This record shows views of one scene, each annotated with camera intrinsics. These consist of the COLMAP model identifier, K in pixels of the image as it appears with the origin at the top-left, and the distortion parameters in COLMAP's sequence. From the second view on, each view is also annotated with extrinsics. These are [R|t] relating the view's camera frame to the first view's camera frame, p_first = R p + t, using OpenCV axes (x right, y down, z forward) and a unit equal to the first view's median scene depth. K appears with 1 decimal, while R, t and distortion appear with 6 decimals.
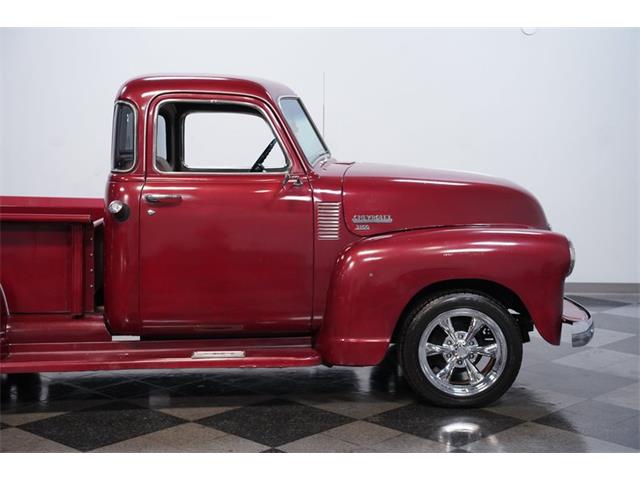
lens RADIAL K [[908.4, 0, 319.9], [0, 908.4, 238.7], [0, 0, 1]] dist [0.196882, 0.000000]
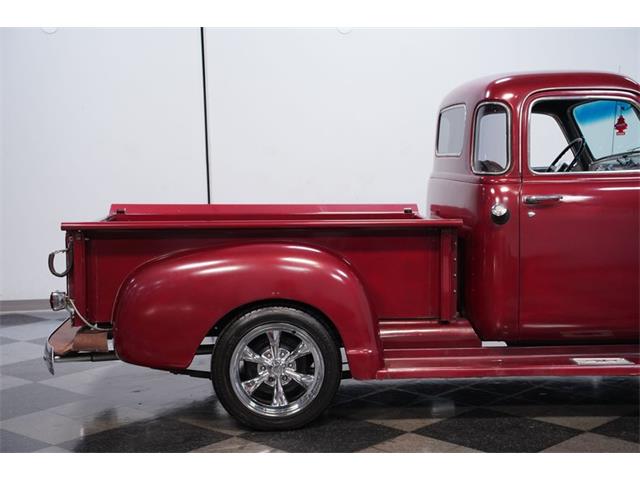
lens RADIAL K [[948.7, 0, 319.3], [0, 948.7, 240.3], [0, 0, 1]] dist [0.324071, 0.000000]
pose [[0.999754, -0.020581, -0.008210, -0.390489], [0.020549, 0.999781, -0.003882, -0.001893], [0.008288, 0.003712, 0.999959, -0.027456]]
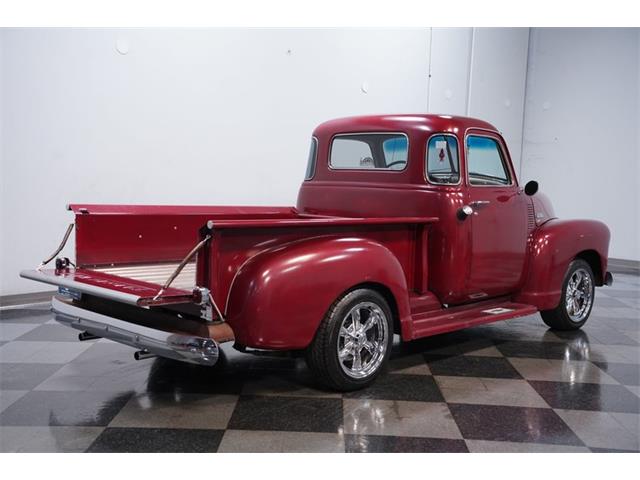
lens RADIAL K [[774.7, 0, 326.5], [0, 774.7, 238.5], [0, 0, 1]] dist [0.116731, 0.000000]
pose [[0.741931, -0.038469, 0.669371, -1.121214], [0.036759, 0.999185, 0.016679, -0.018703], [-0.669467, 0.012231, 0.742741, 0.256388]]
